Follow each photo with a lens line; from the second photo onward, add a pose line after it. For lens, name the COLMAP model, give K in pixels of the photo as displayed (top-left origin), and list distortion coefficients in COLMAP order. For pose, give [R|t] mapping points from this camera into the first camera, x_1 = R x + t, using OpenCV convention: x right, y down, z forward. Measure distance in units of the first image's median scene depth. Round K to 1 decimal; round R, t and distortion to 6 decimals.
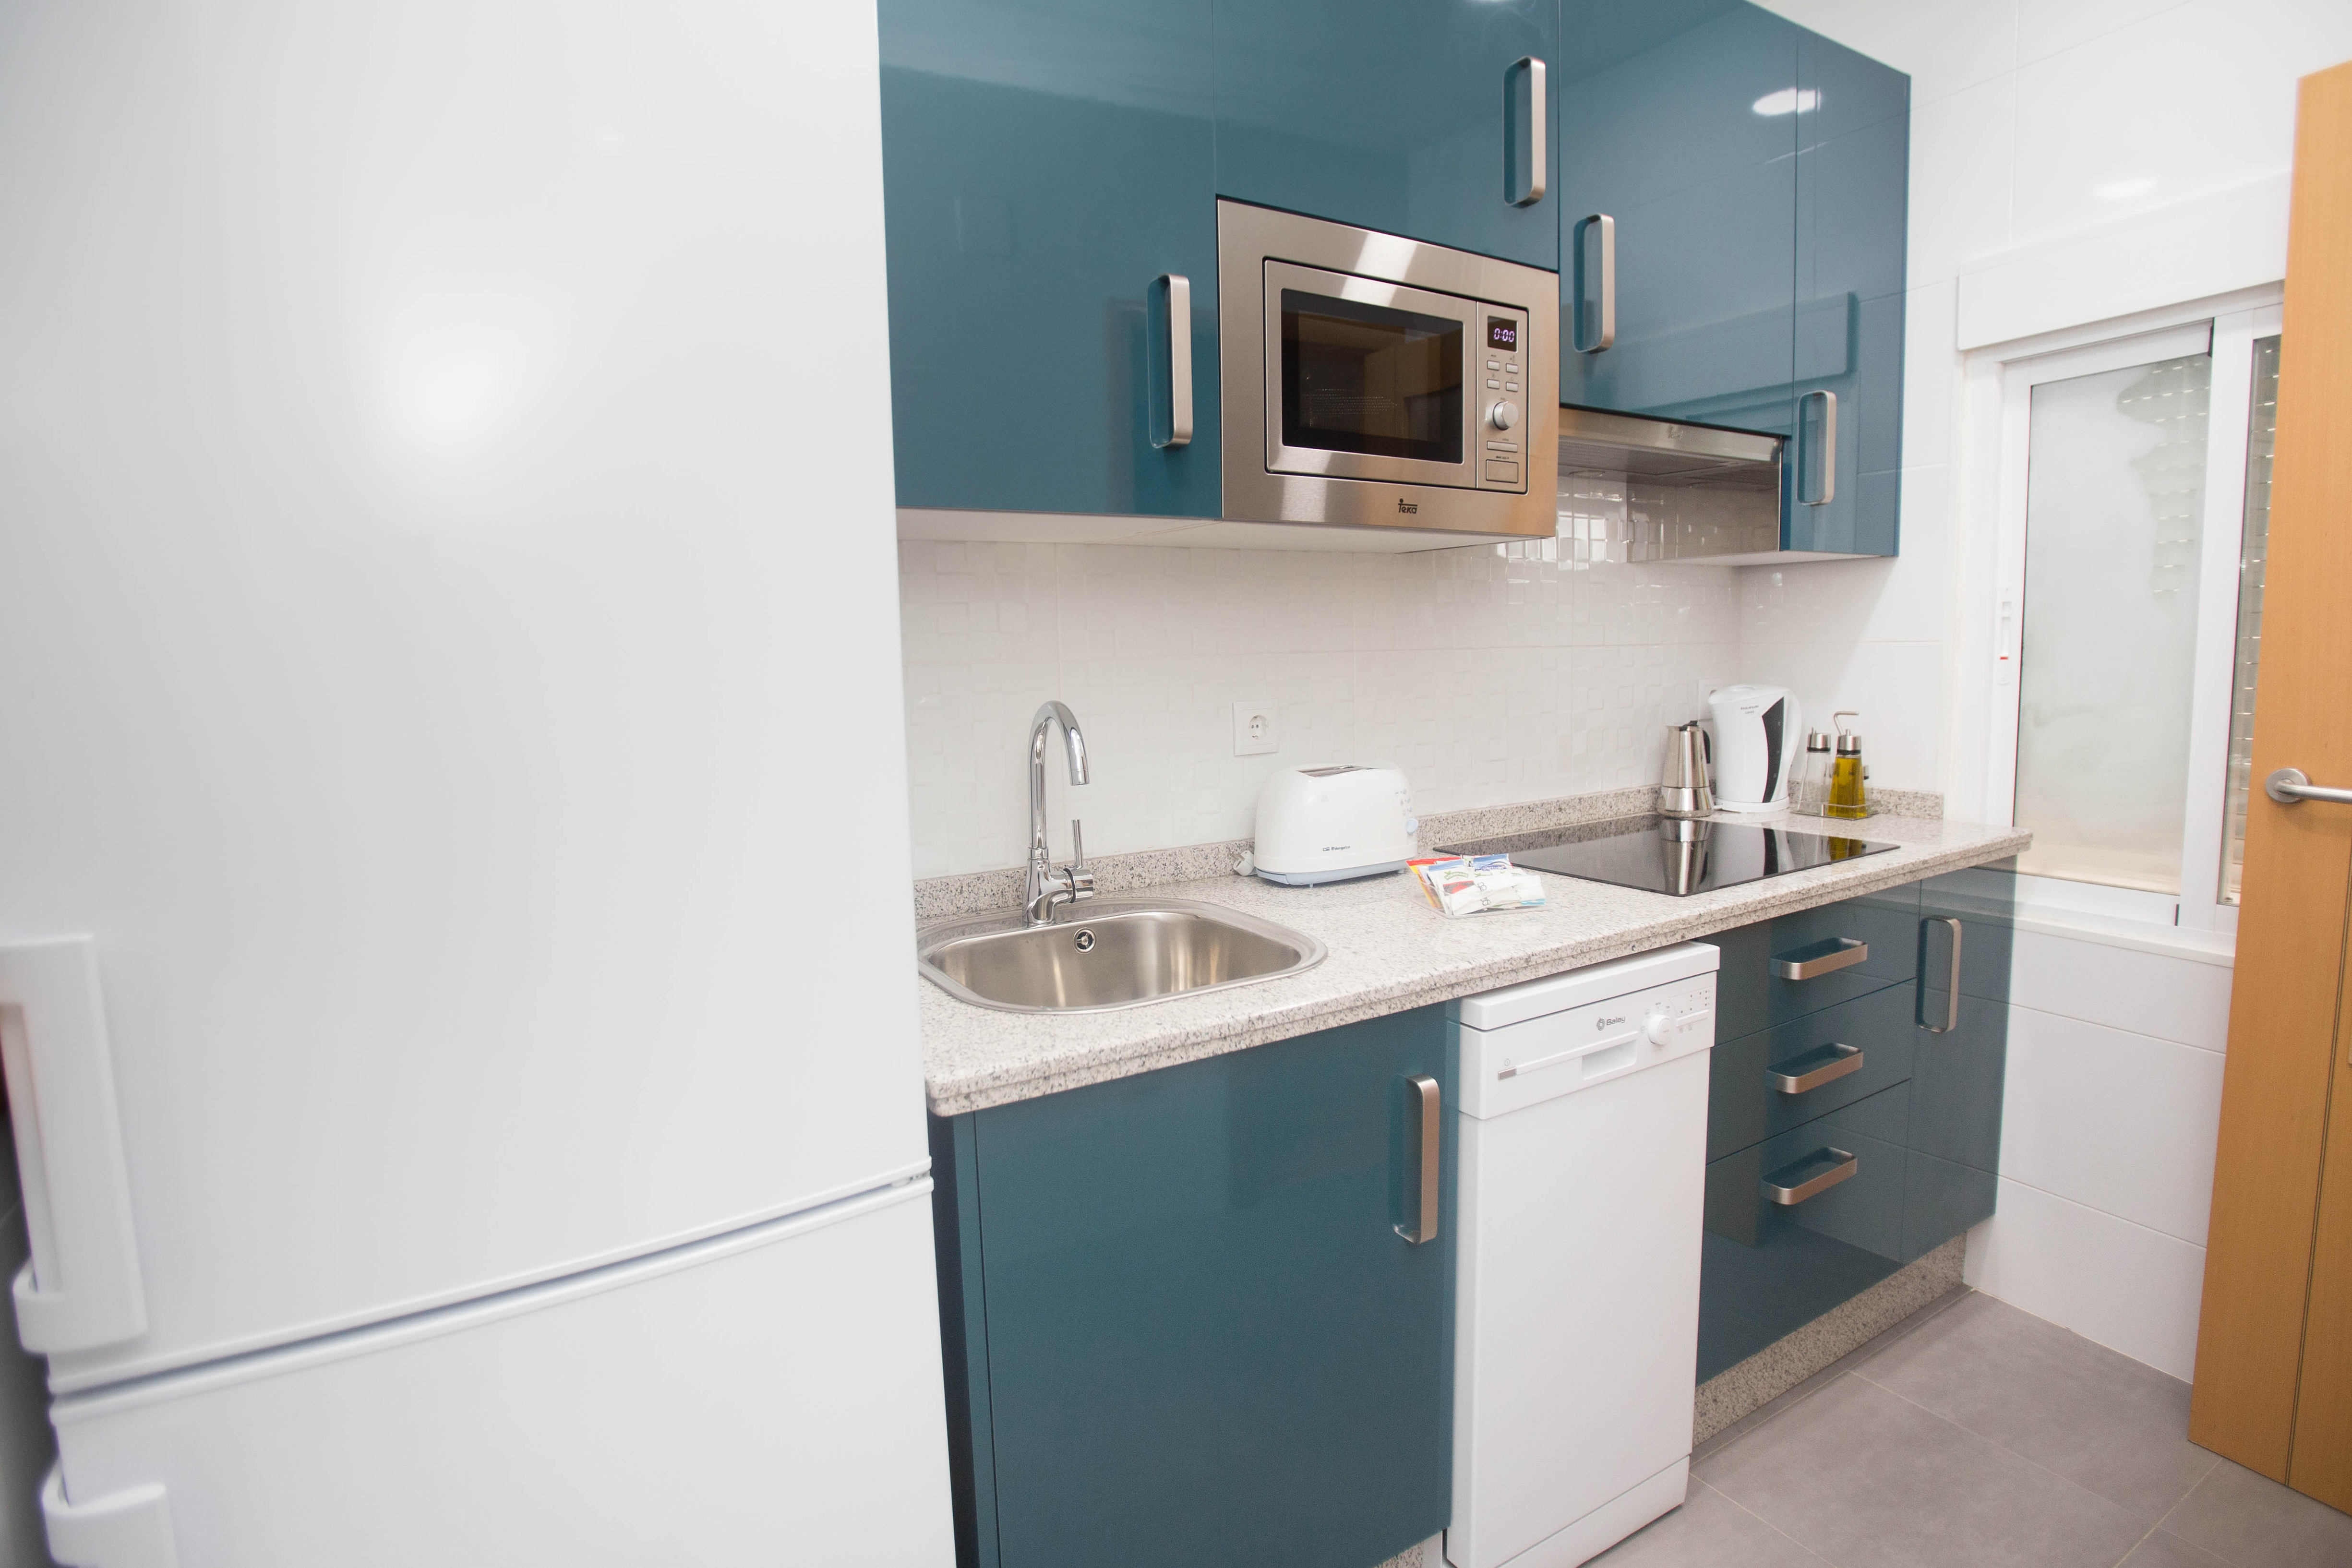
lens RADIAL K [[1155.2, 0, 1176.0], [0, 1155.2, 784.0], [0, 0, 1]] dist [-0.072815, 0.033949]
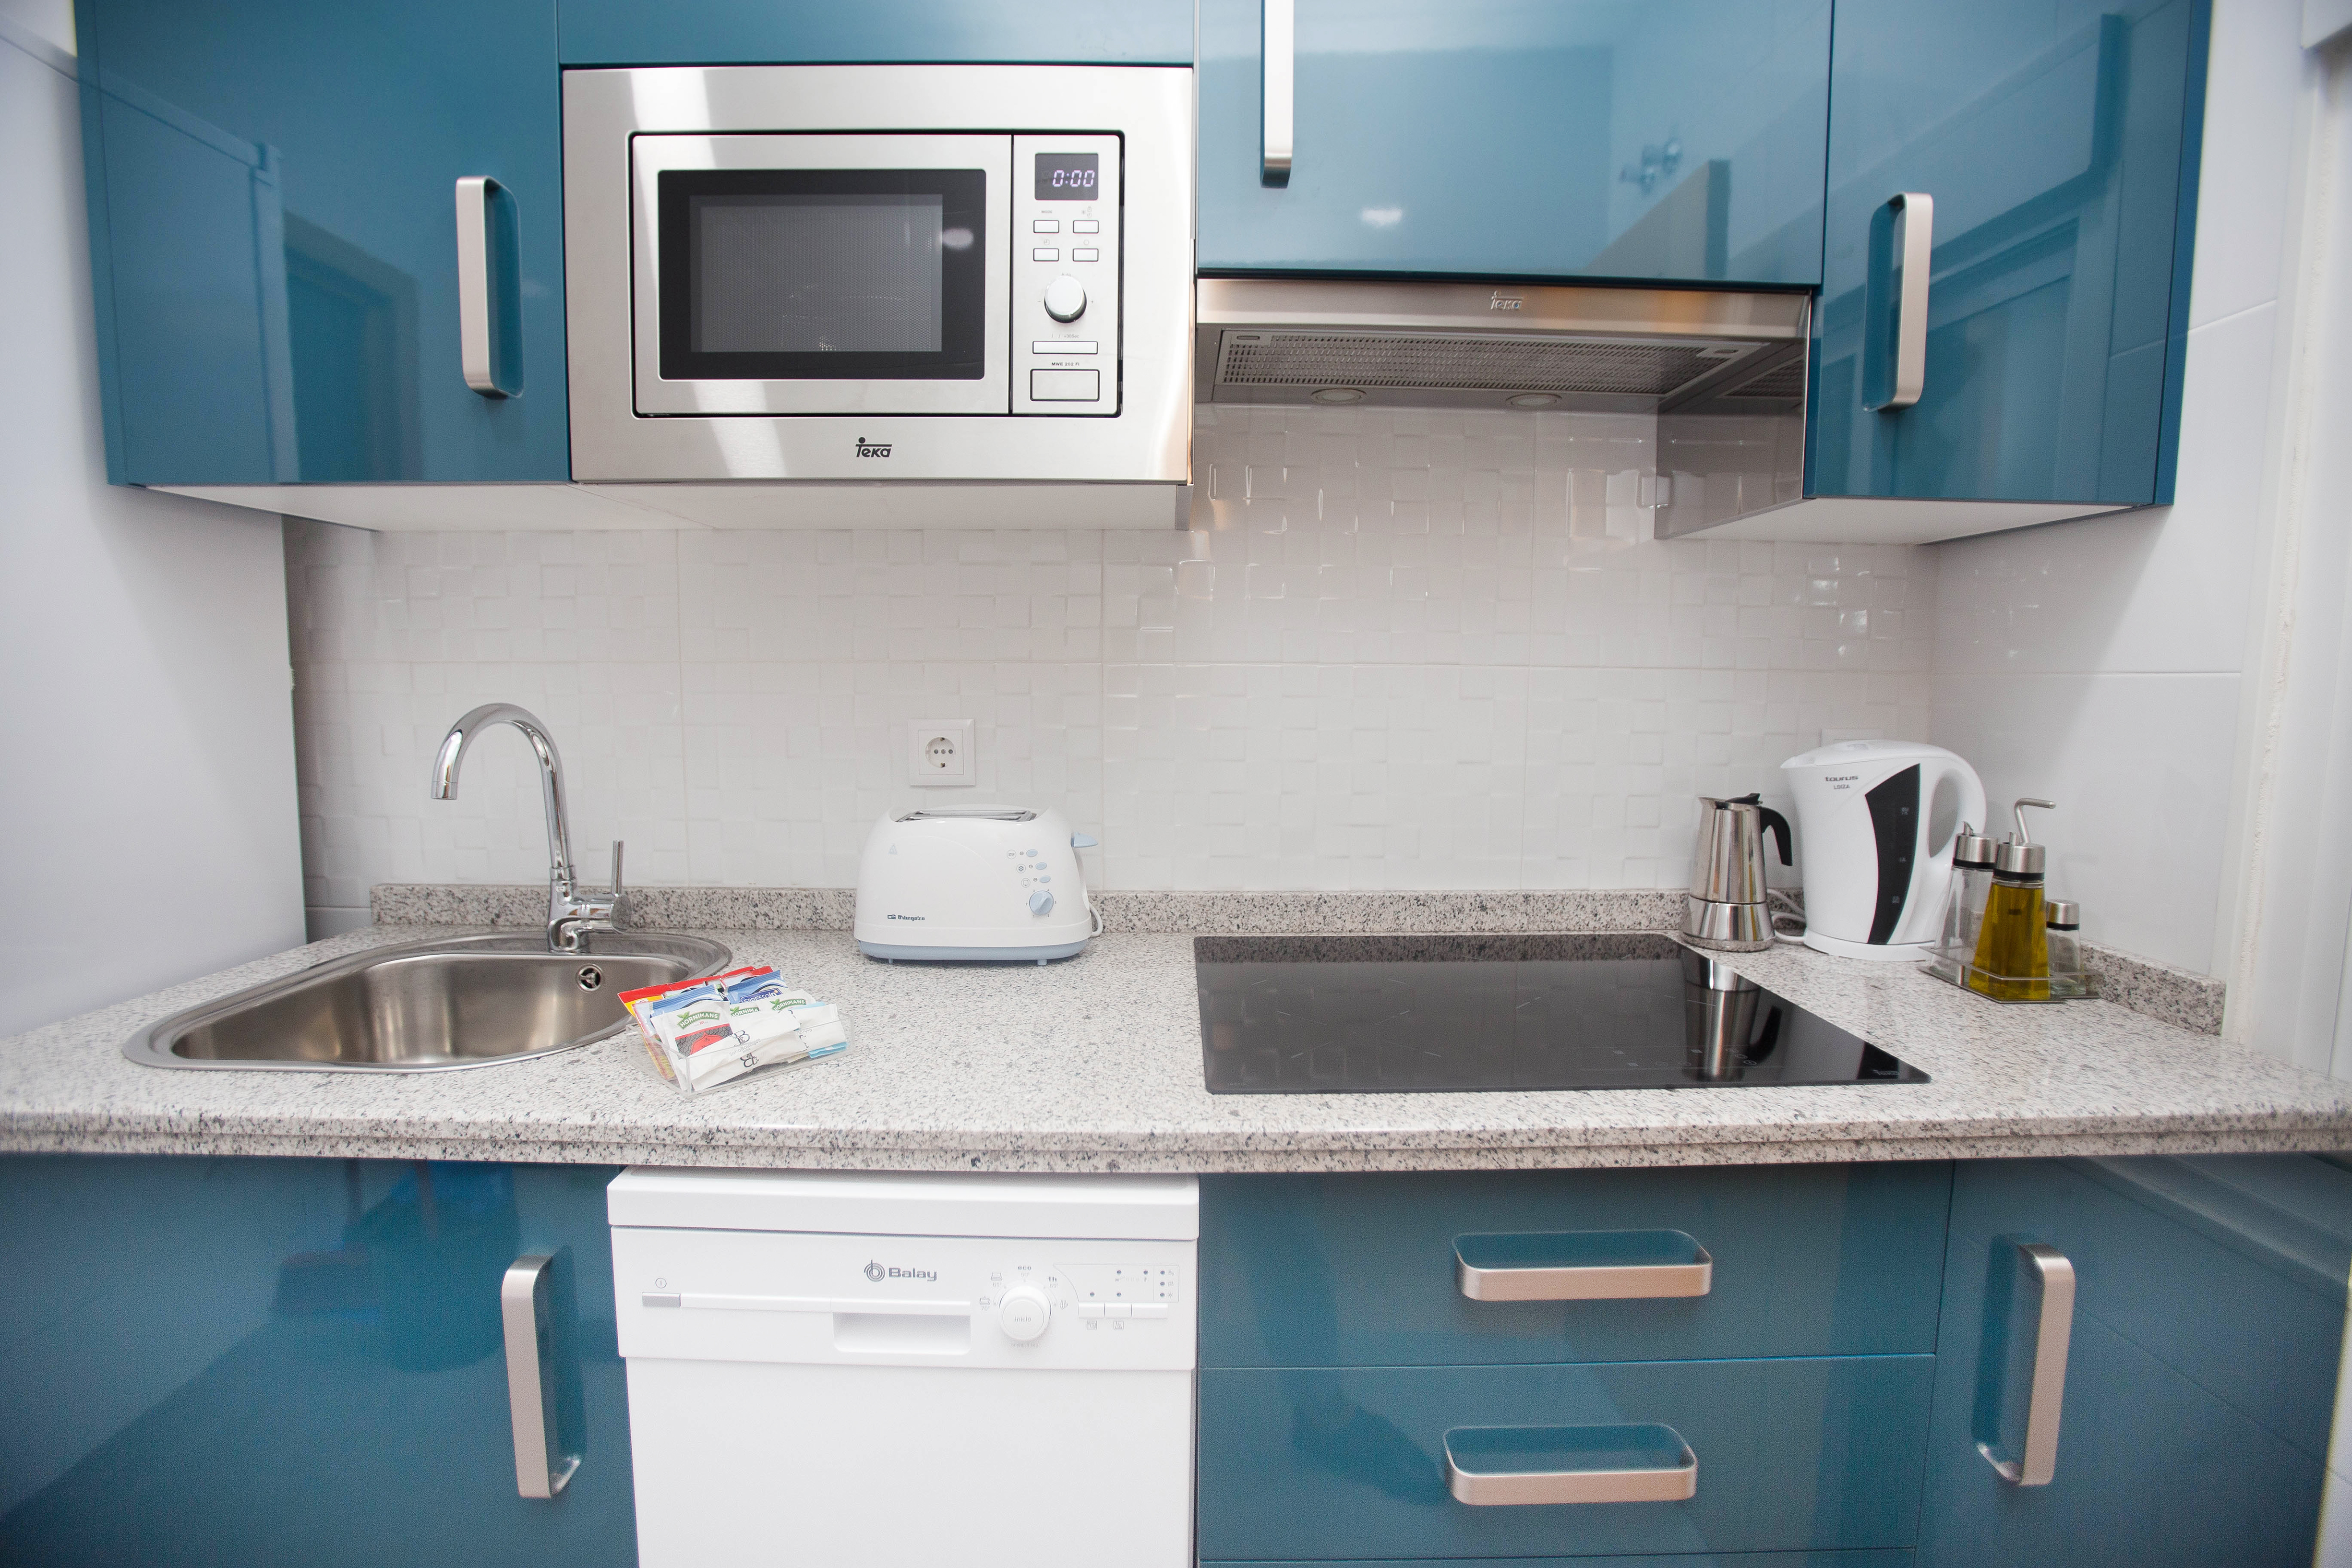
lens RADIAL K [[1060.9, 0, 1176.0], [0, 1060.9, 784.0], [0, 0, 1]] dist [-0.075779, 0.027446]
pose [[0.861654, 0.081606, -0.500893, 0.664849], [-0.086547, 0.996157, 0.013414, -0.058813], [0.500063, 0.031793, 0.865405, 0.519305]]
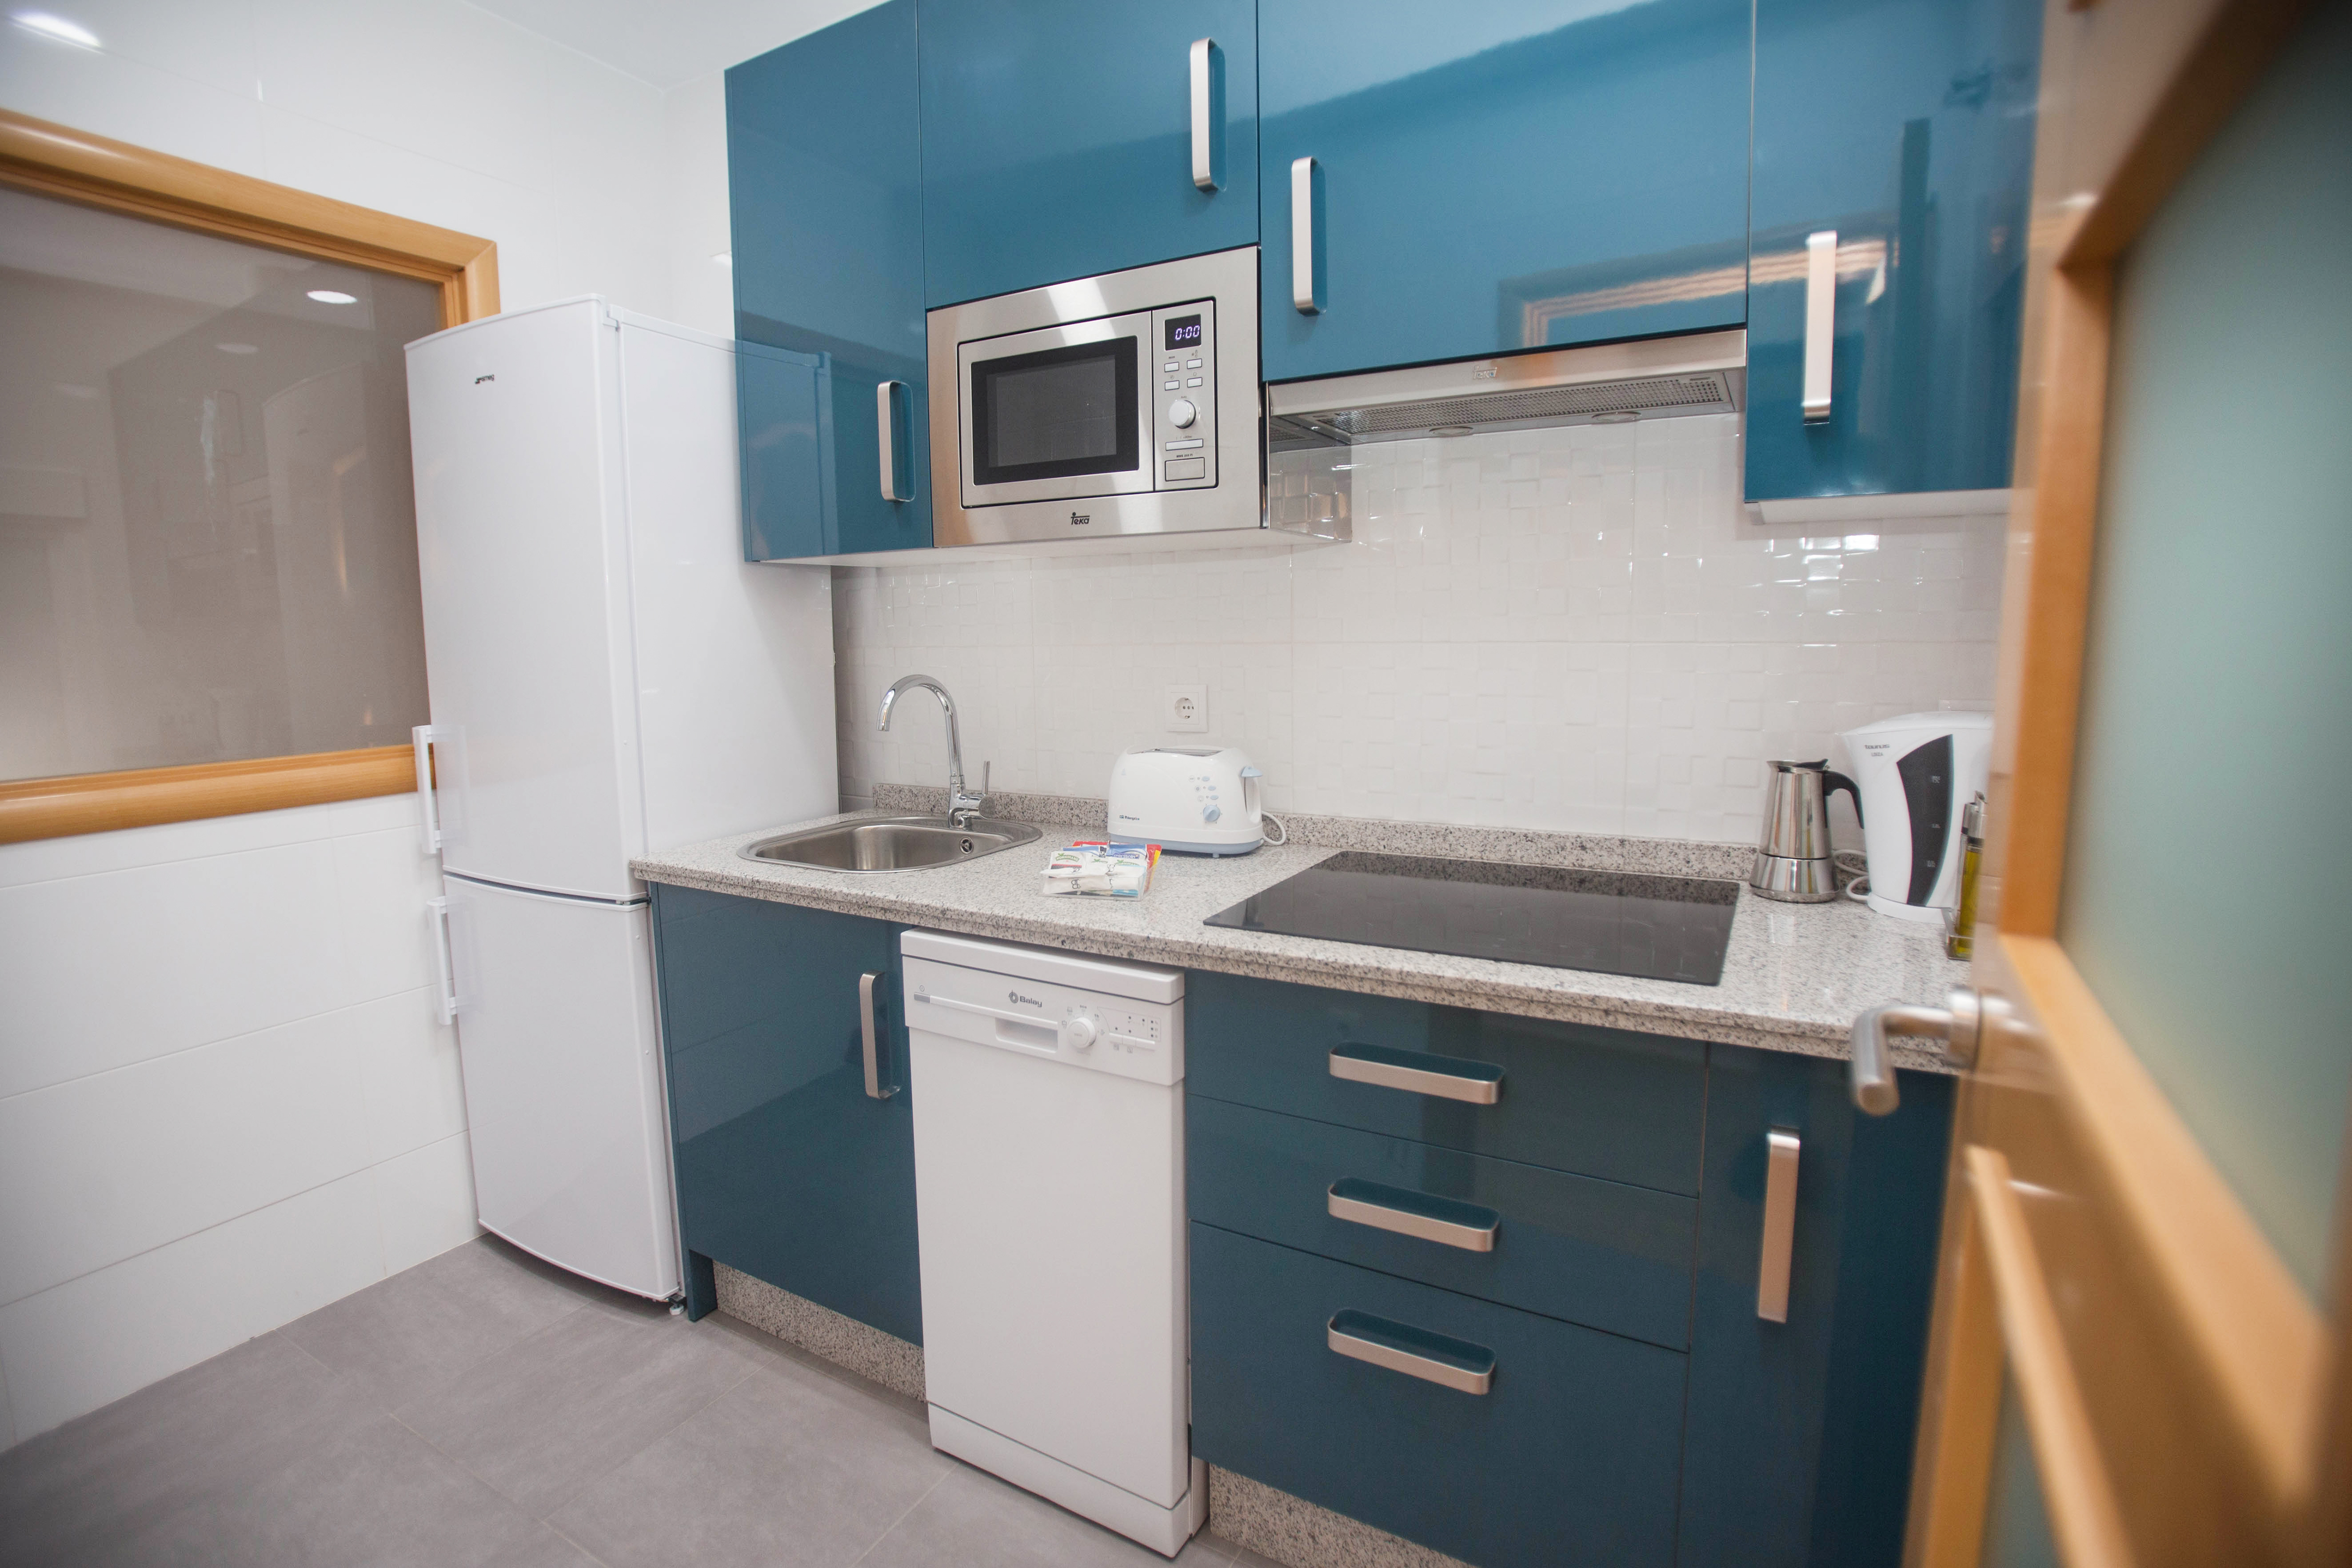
lens RADIAL K [[1097.2, 0, 1182.0], [0, 1097.2, 761.5], [0, 0, 1]] dist [-0.065390, 0.000203]
pose [[0.502541, 0.120580, -0.856103, 1.143460], [-0.098173, 0.991780, 0.082062, -0.097782], [0.858961, 0.042807, 0.510248, 0.521523]]
